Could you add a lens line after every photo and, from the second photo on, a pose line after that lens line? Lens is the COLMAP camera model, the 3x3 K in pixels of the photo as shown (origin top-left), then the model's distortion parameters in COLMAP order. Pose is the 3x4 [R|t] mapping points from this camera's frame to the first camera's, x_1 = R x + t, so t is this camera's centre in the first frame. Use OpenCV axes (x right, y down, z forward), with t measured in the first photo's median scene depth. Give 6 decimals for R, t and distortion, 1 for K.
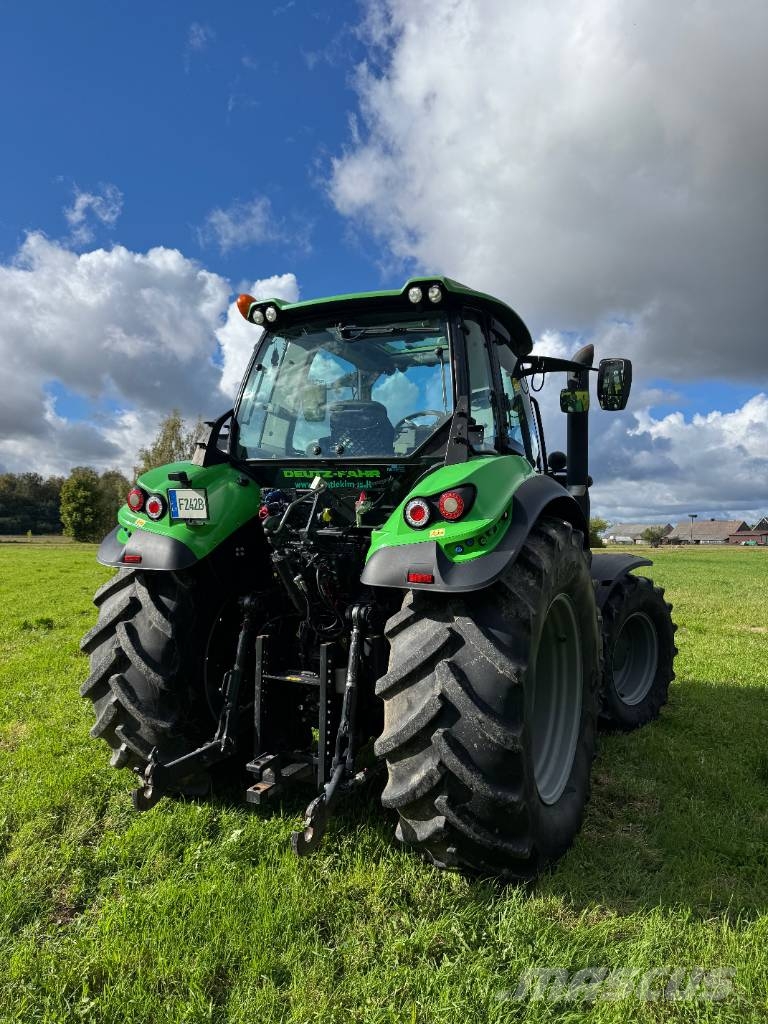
lens RADIAL K [[719.4, 0, 388.0], [0, 719.4, 511.9], [0, 0, 1]] dist [0.133680, -0.242115]
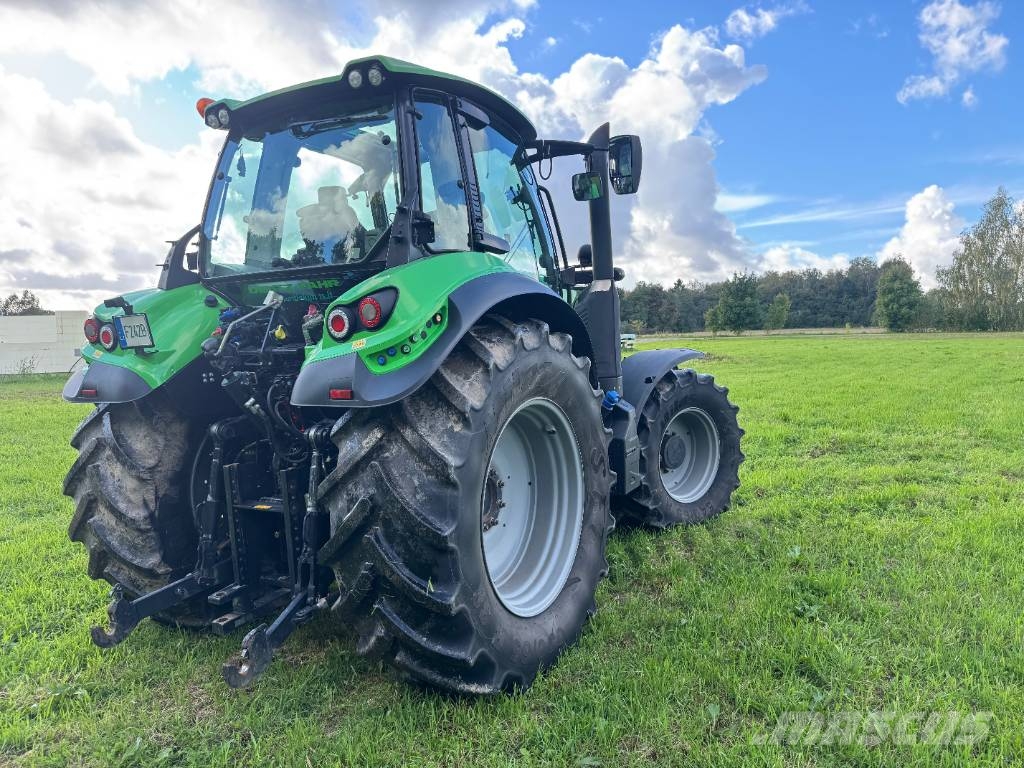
lens RADIAL K [[719.4, 0, 512.4], [0, 719.4, 387.9], [0, 0, 1]] dist [0.133680, -0.242115]
pose [[0.996466, -0.073945, -0.039846, 0.232102], [0.077336, 0.992787, 0.091618, 0.012206], [0.032784, -0.094376, 0.994997, 0.067529]]
